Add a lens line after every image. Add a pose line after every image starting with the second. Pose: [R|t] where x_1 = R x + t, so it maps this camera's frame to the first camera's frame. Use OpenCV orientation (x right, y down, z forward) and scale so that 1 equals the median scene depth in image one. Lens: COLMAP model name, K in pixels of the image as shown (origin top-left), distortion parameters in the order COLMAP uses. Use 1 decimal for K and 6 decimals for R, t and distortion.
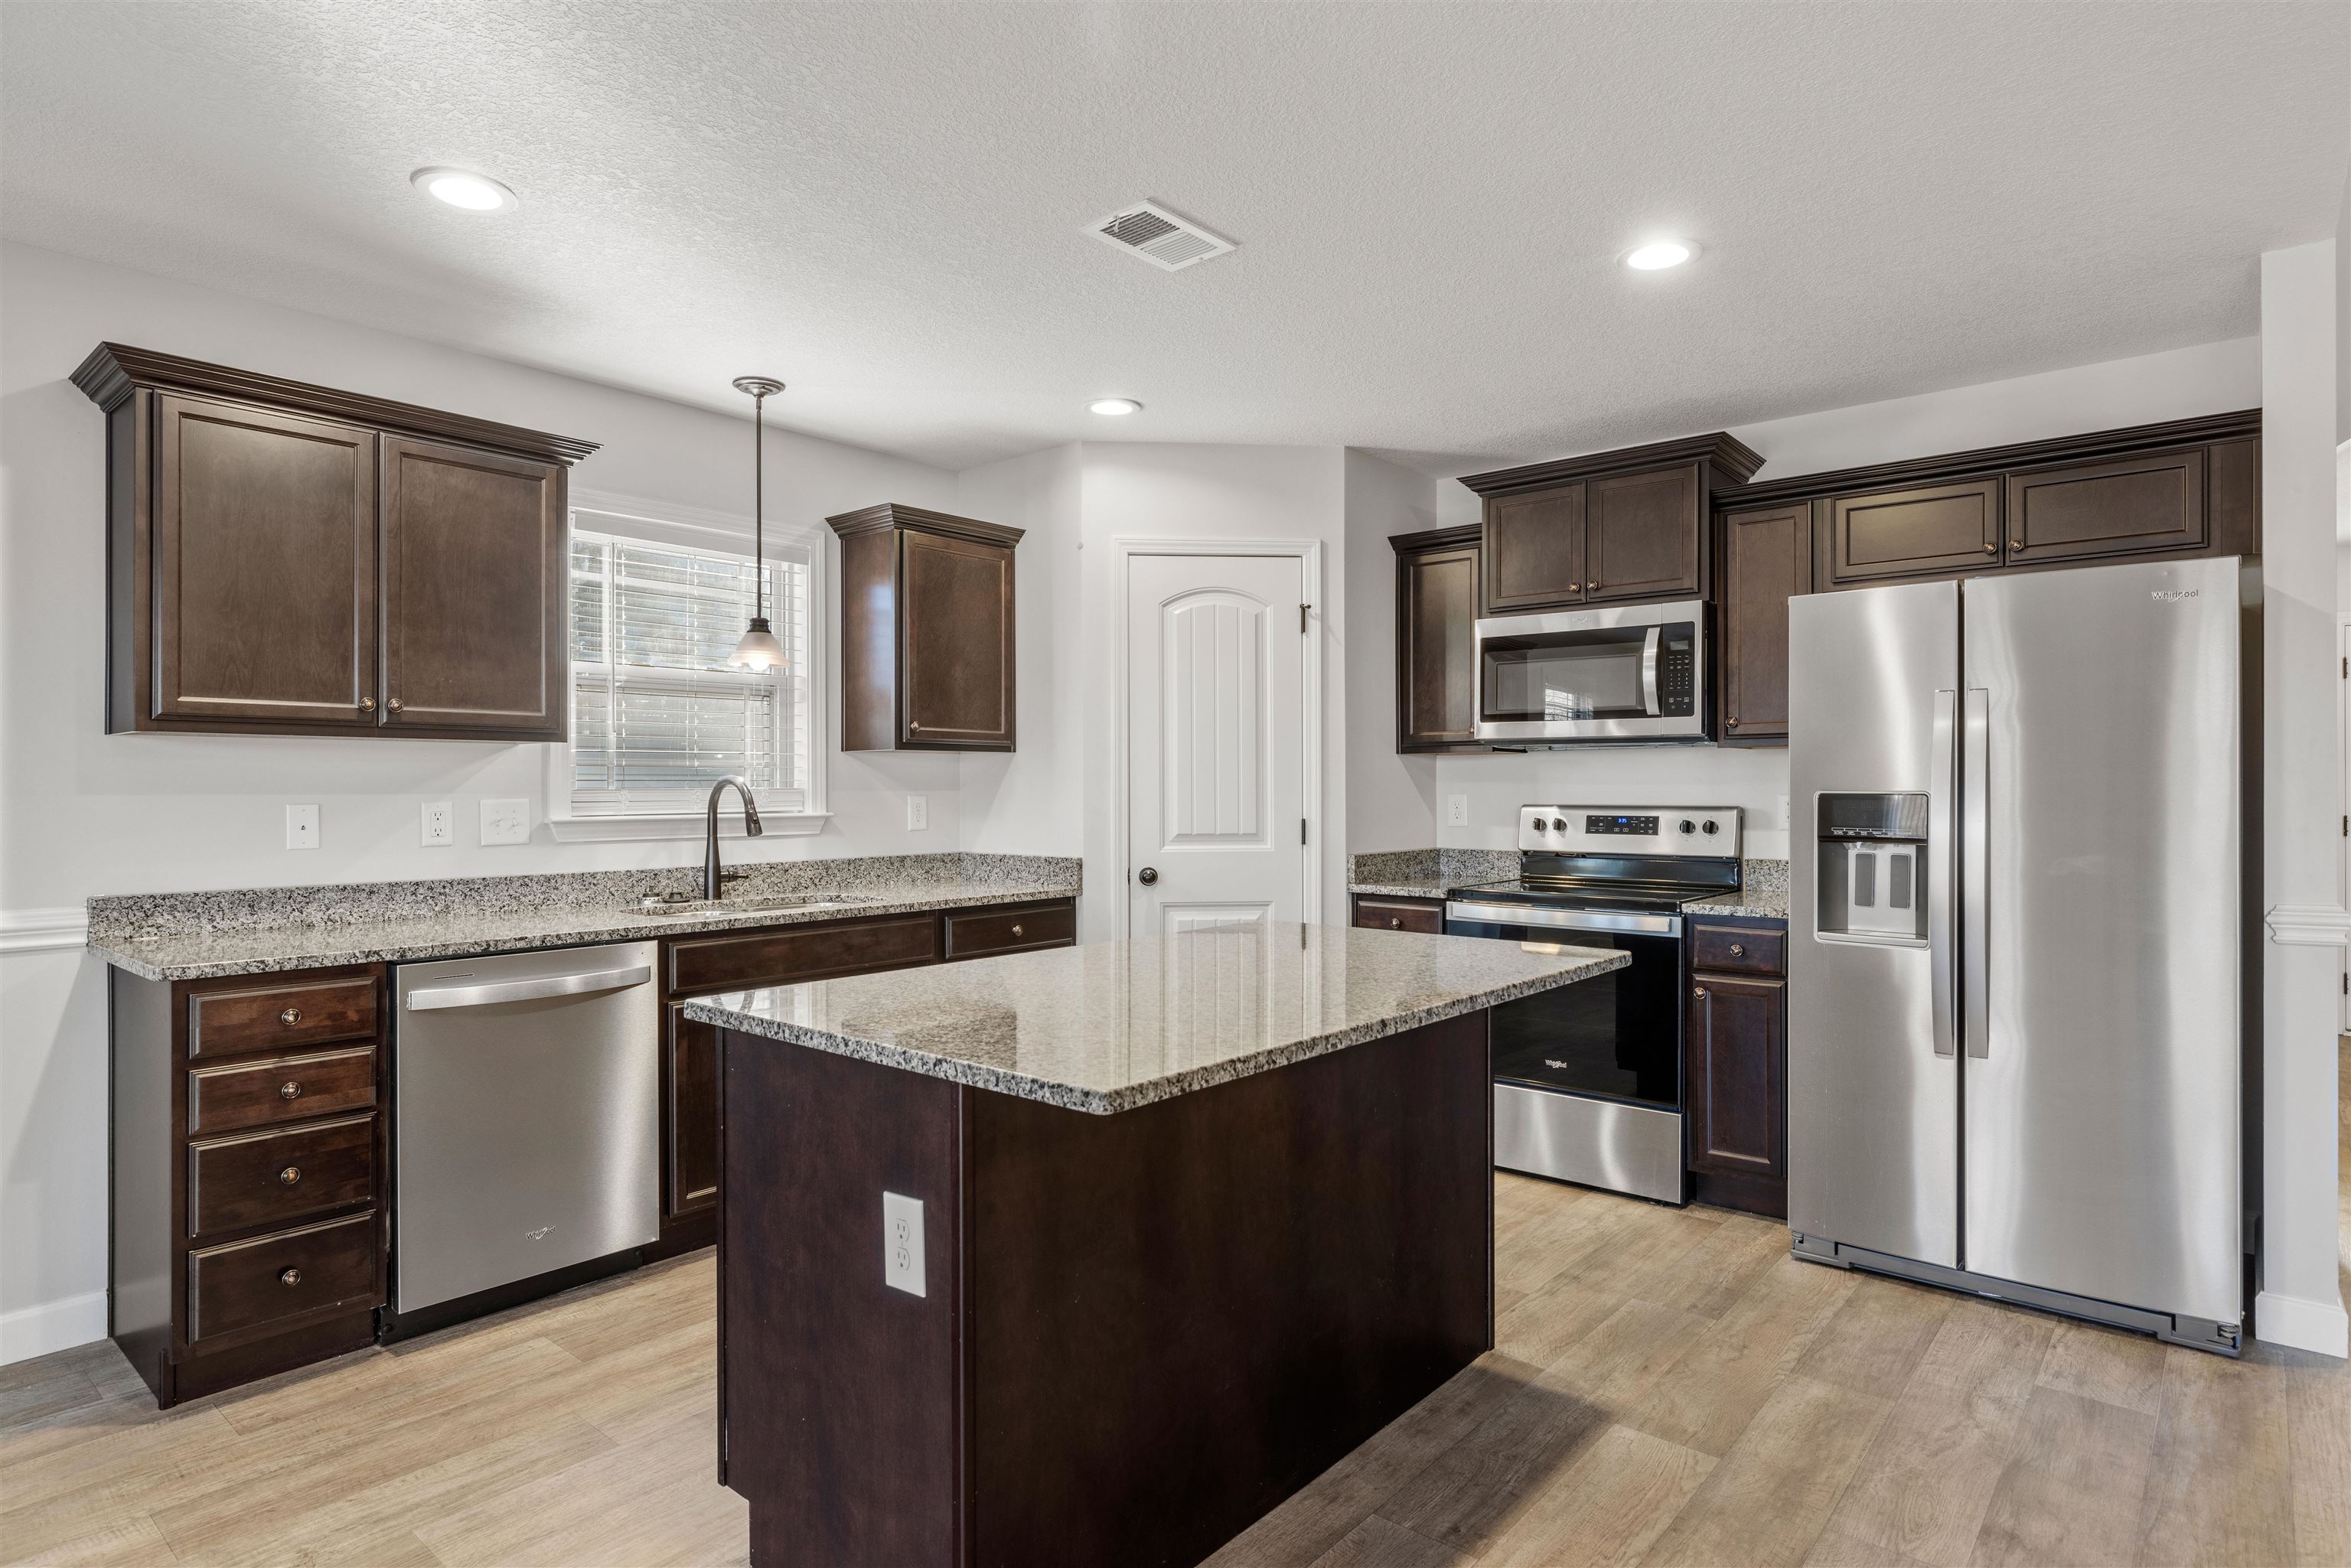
lens RADIAL K [[1269.2, 0, 1166.3], [0, 1269.2, 788.5], [0, 0, 1]] dist [-0.001934, 0.002925]
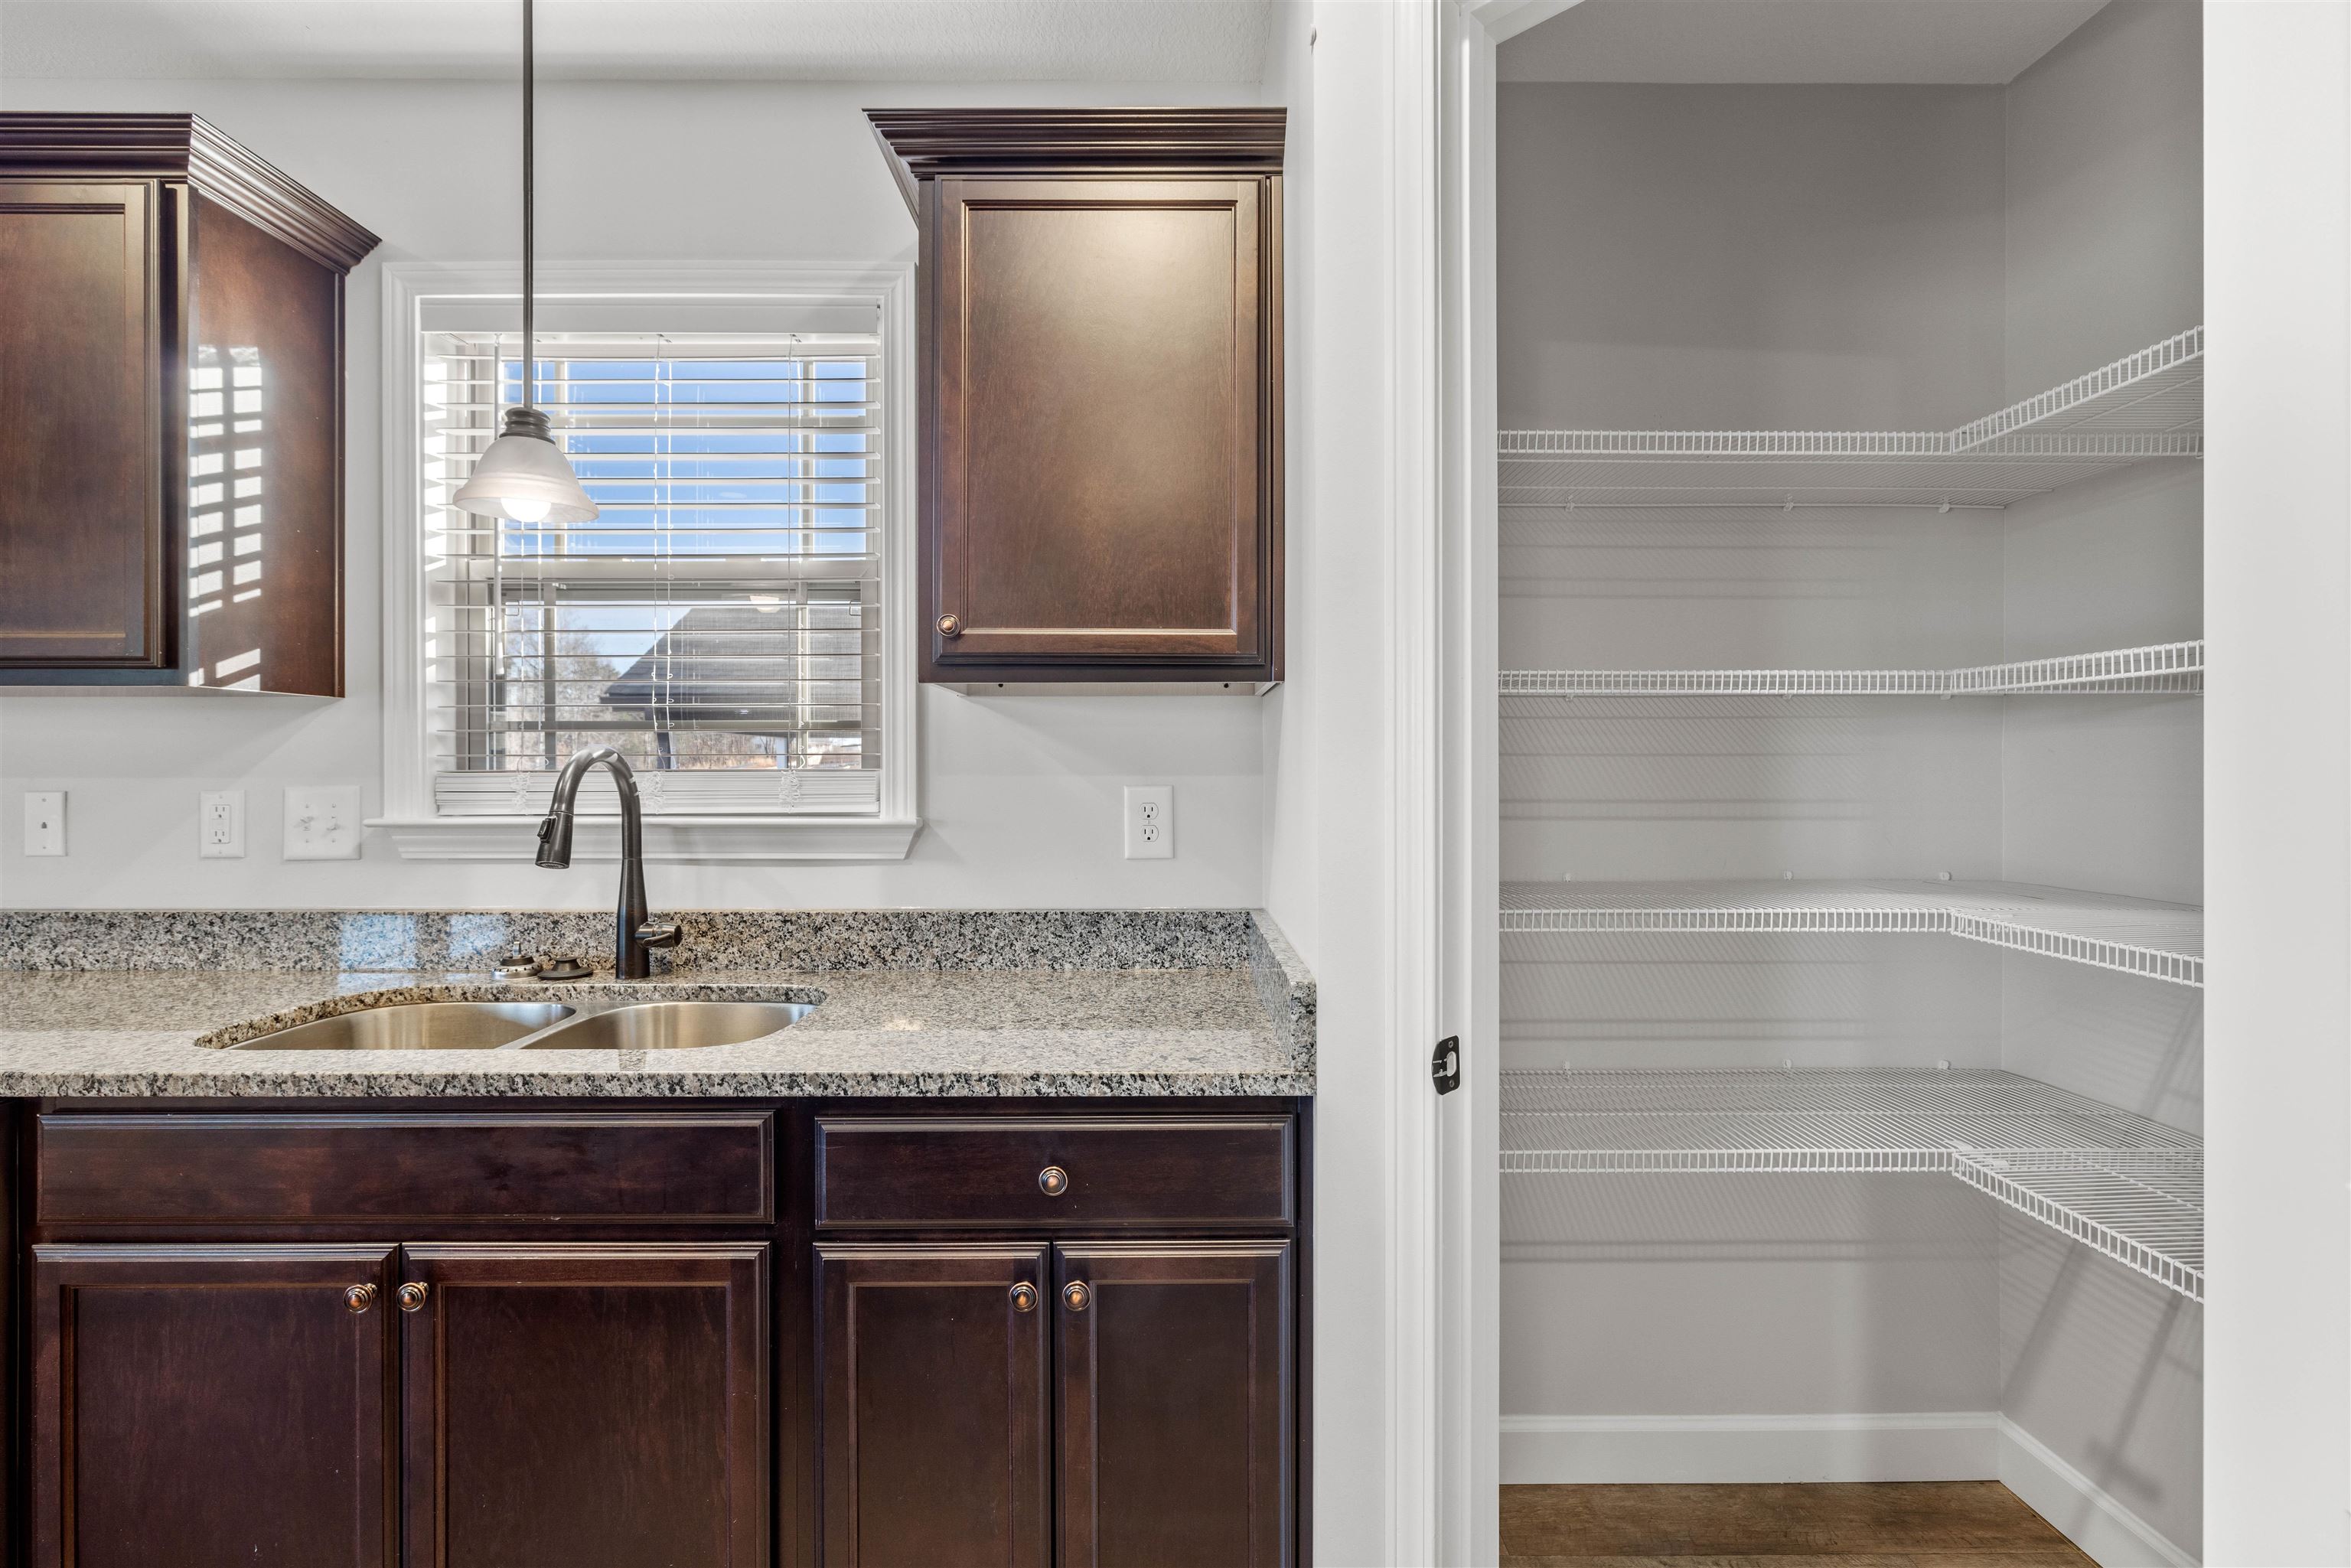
lens RADIAL K [[1072.4, 0, 1165.5], [0, 1072.4, 764.0], [0, 0, 1]] dist [-0.004799, 0.002771]
pose [[0.647816, -0.002070, -0.761794, 0.133496], [-0.000216, 0.999996, -0.002901, -0.000860], [0.761797, 0.002044, 0.647813, 0.894499]]
